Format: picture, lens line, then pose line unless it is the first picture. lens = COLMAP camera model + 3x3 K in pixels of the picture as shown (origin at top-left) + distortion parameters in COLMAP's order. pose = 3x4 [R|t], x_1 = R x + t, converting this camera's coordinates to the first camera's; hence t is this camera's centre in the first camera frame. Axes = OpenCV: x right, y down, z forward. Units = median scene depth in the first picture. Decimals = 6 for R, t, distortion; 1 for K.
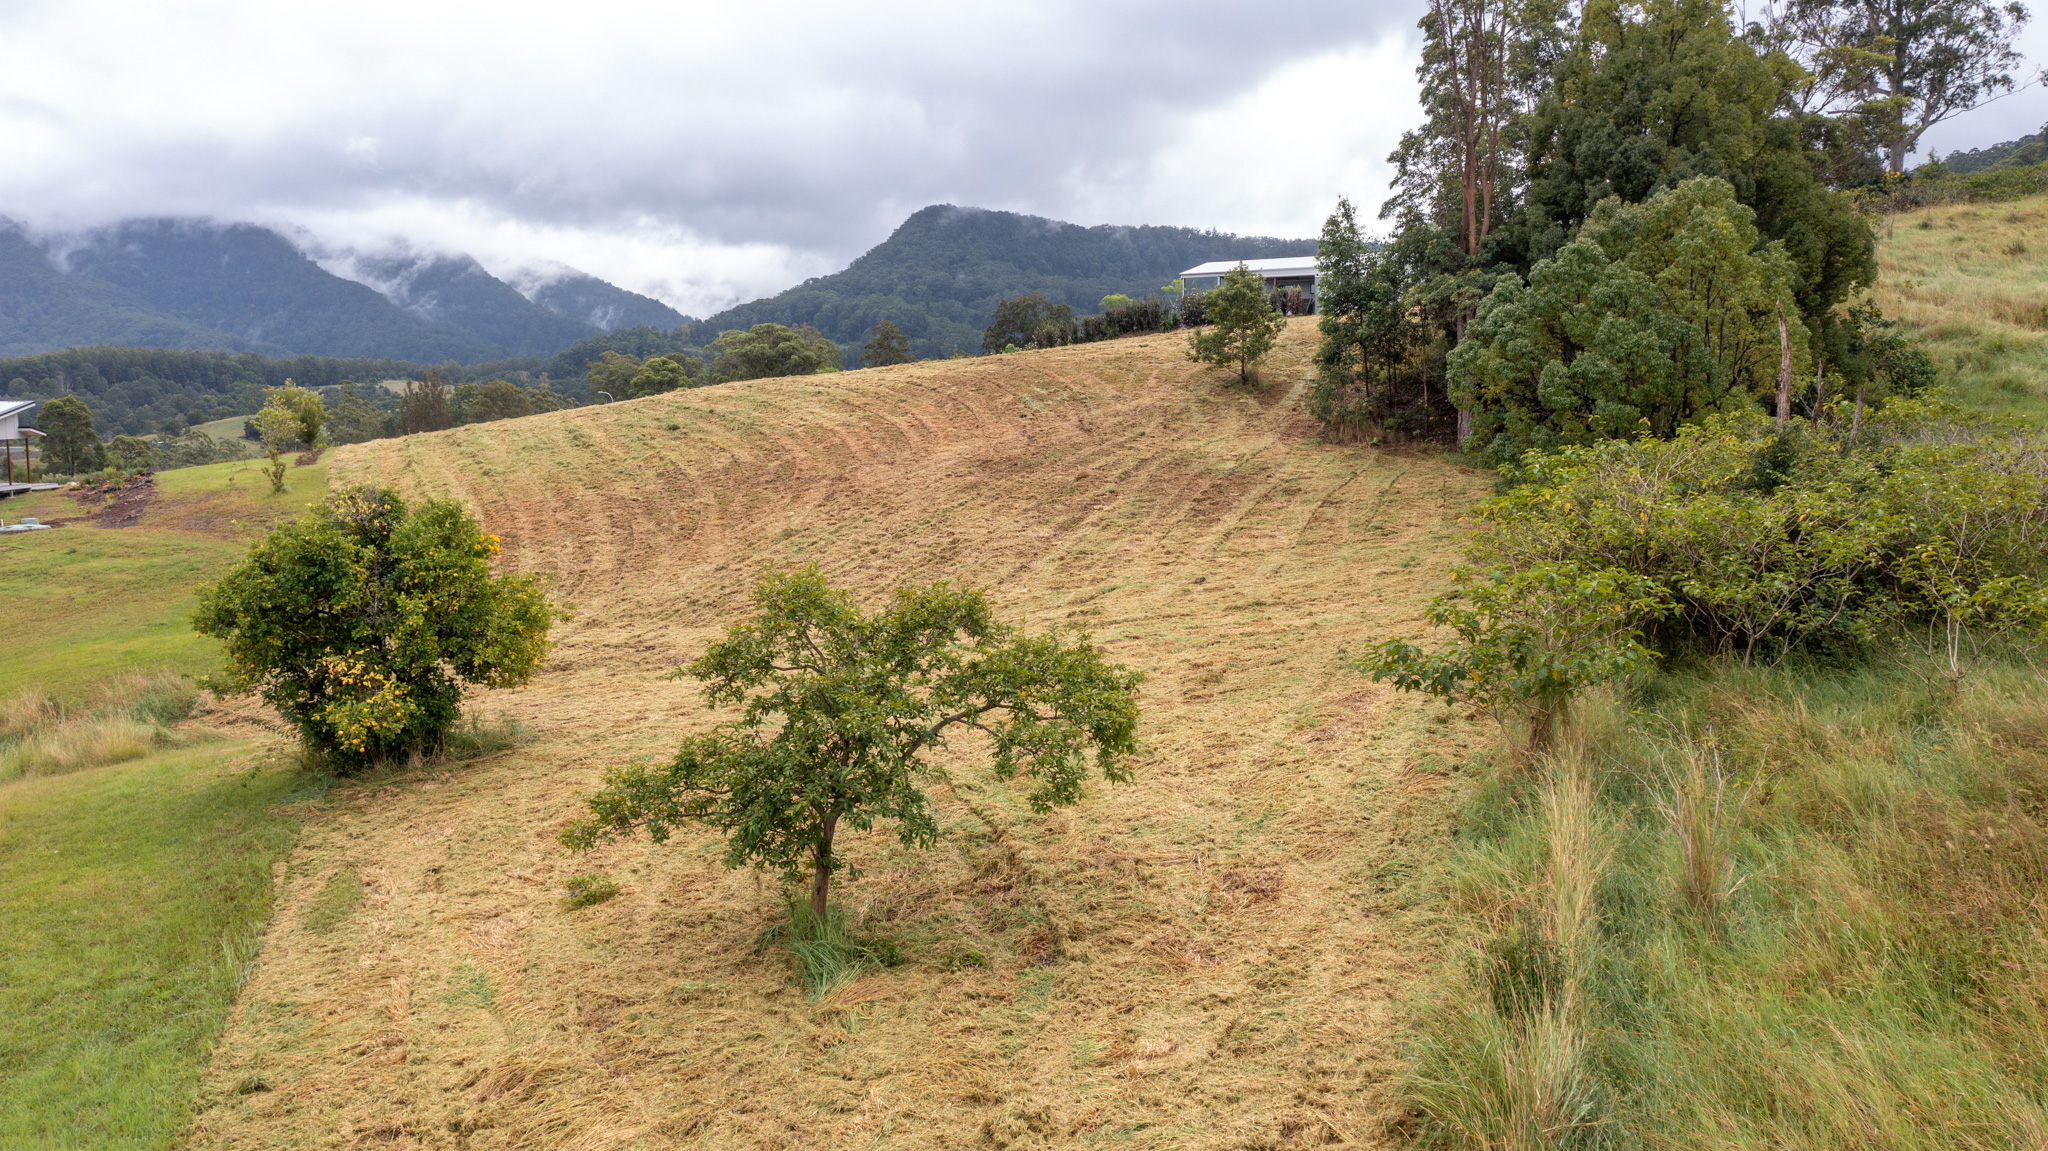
lens RADIAL K [[1615.0, 0, 1025.4], [0, 1615.0, 573.3], [0, 0, 1]] dist [-0.015190, -0.003430]
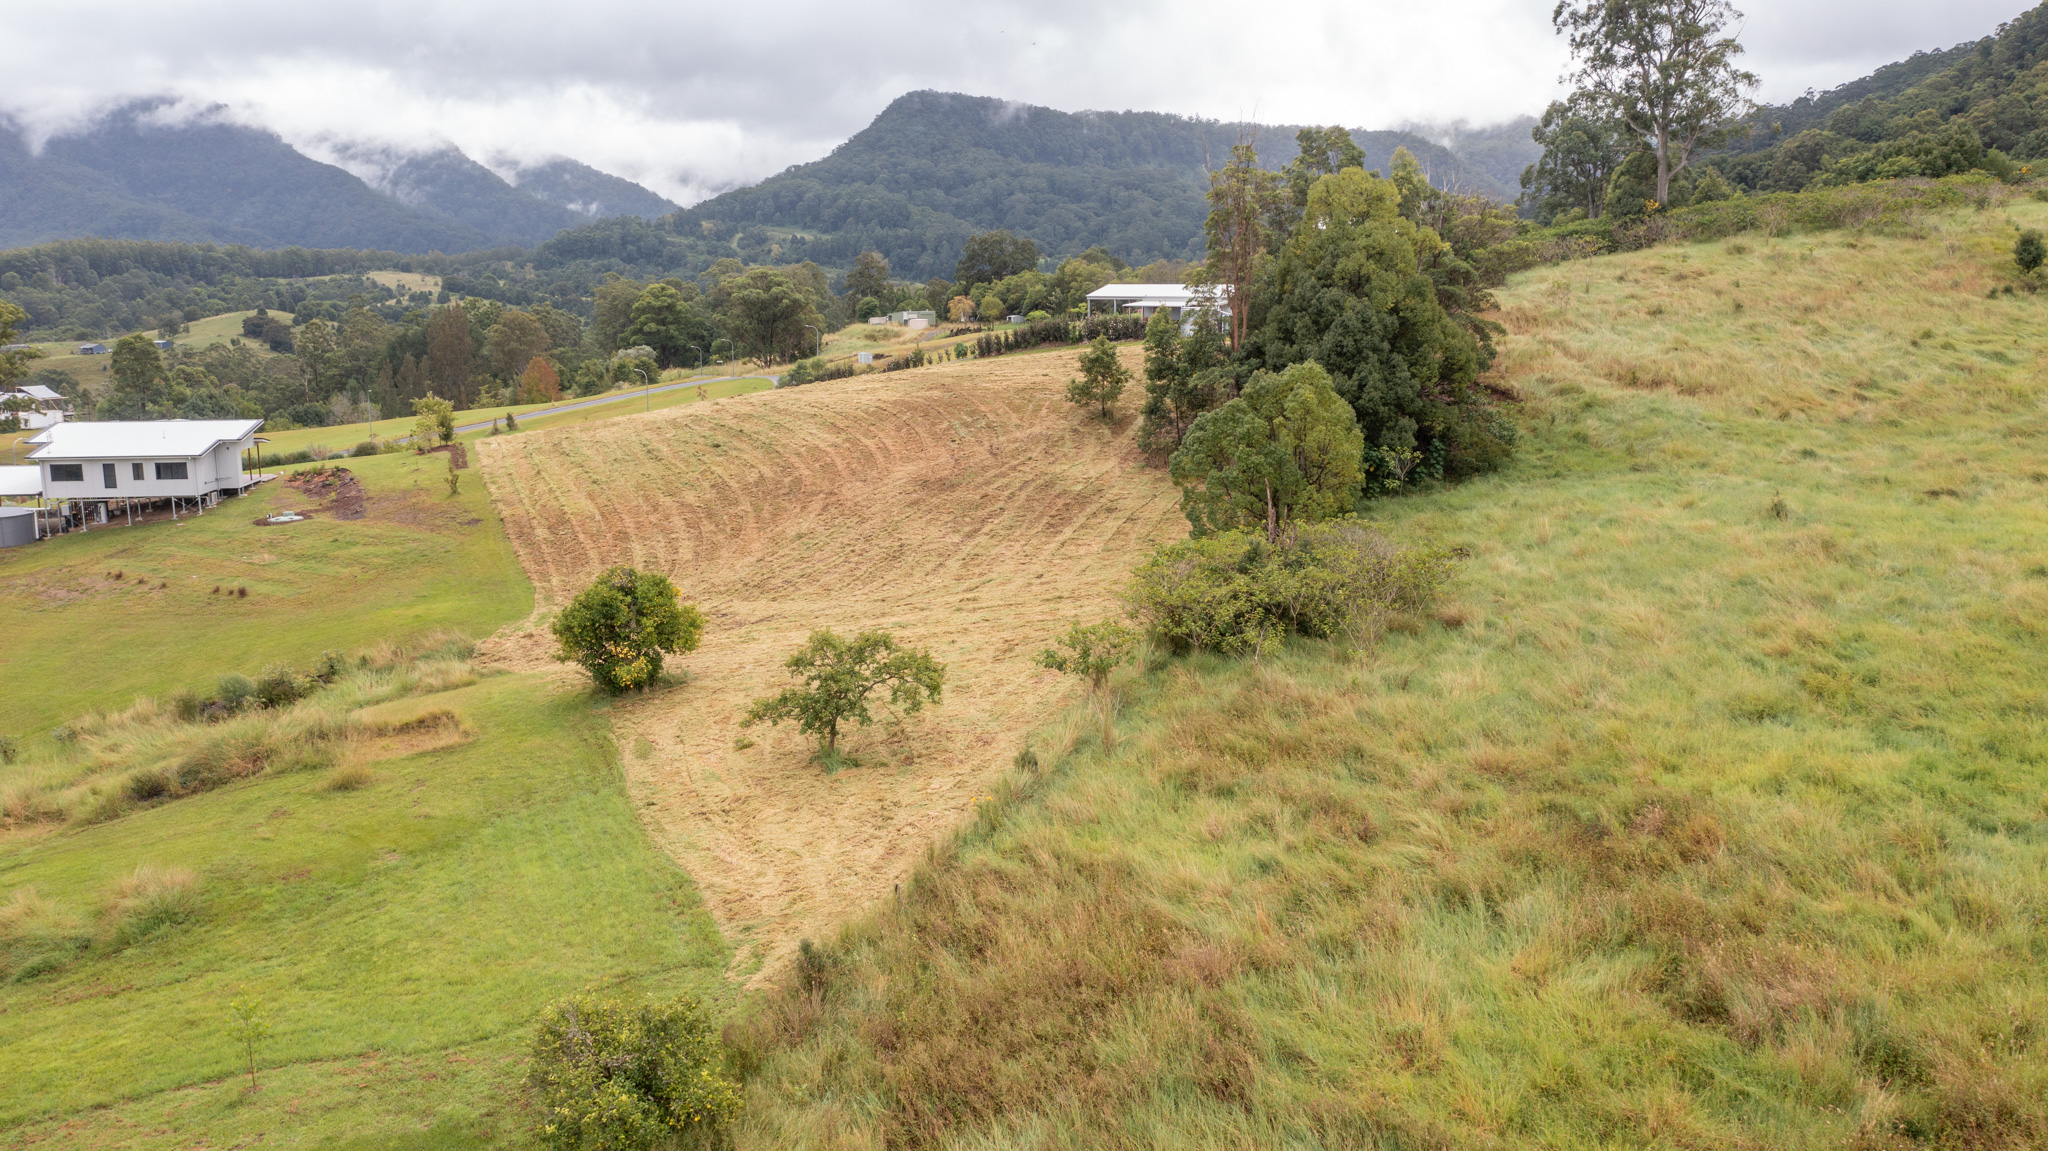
lens RADIAL K [[1615.0, 0, 1020.9], [0, 1615.0, 578.1], [0, 0, 1]] dist [-0.015190, -0.003430]
pose [[0.999979, -0.000911, 0.006411, 0.061858], [0.000430, 0.997207, 0.074682, -0.099806], [-0.006461, -0.074678, 0.997187, -0.597049]]
